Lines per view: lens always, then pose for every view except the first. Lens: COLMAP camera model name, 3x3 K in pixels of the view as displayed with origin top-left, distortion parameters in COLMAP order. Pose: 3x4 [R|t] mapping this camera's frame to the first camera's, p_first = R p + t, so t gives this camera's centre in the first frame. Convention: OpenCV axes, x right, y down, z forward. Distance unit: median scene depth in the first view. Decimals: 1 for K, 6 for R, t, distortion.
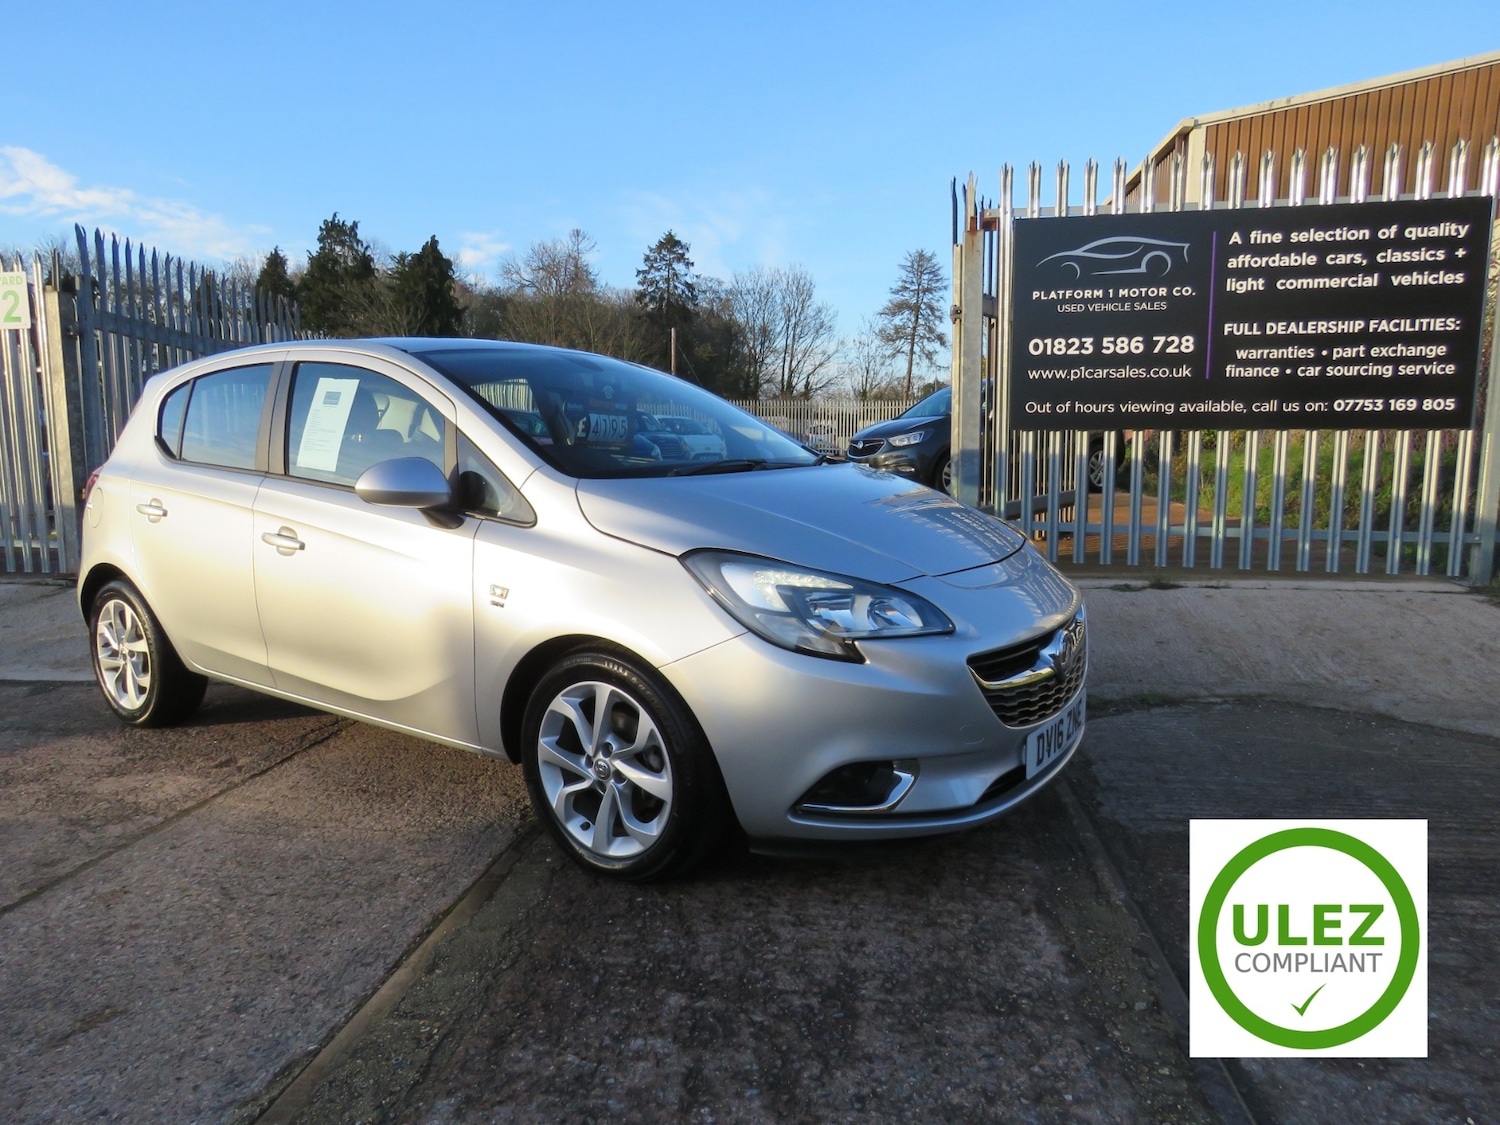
lens RADIAL K [[953.3, 0, 733.6], [0, 953.3, 563.9], [0, 0, 1]] dist [0.019998, 0.003273]
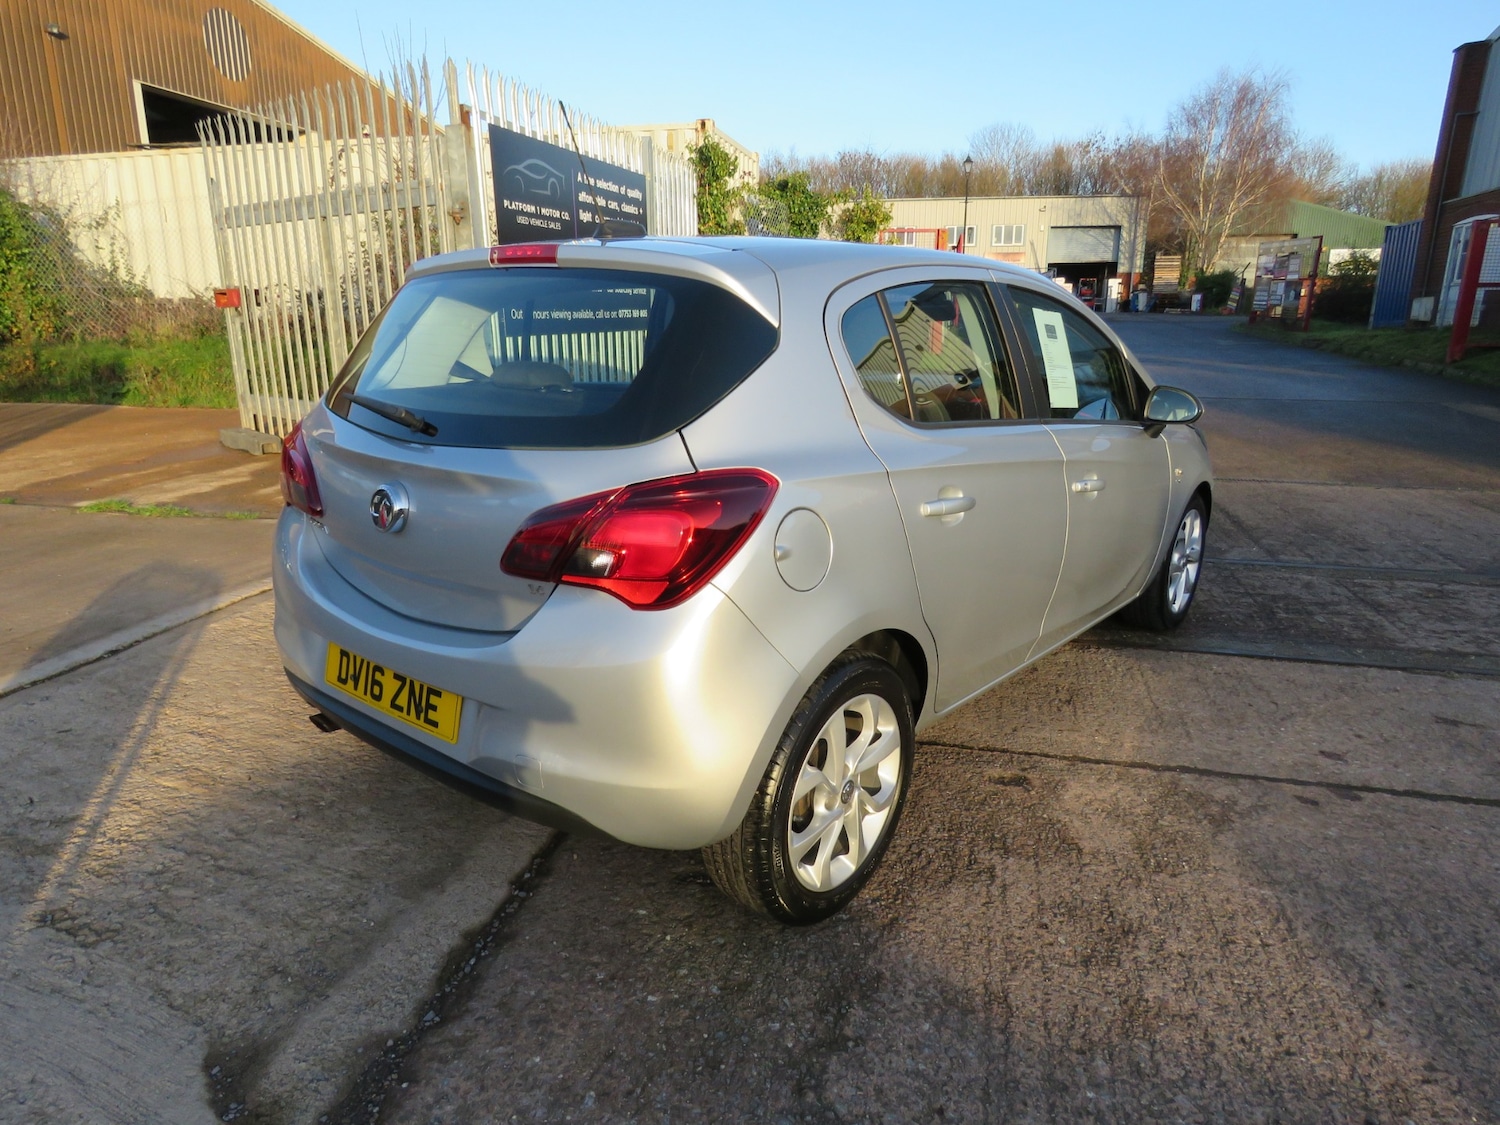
lens RADIAL K [[978.2, 0, 725.9], [0, 978.2, 562.4], [0, 0, 1]] dist [-0.006246, -0.001586]
pose [[0.104725, -0.249895, 0.962593, -0.801211], [0.129960, 0.963054, 0.235876, -0.126348], [-0.985973, 0.100397, 0.133332, 0.673964]]
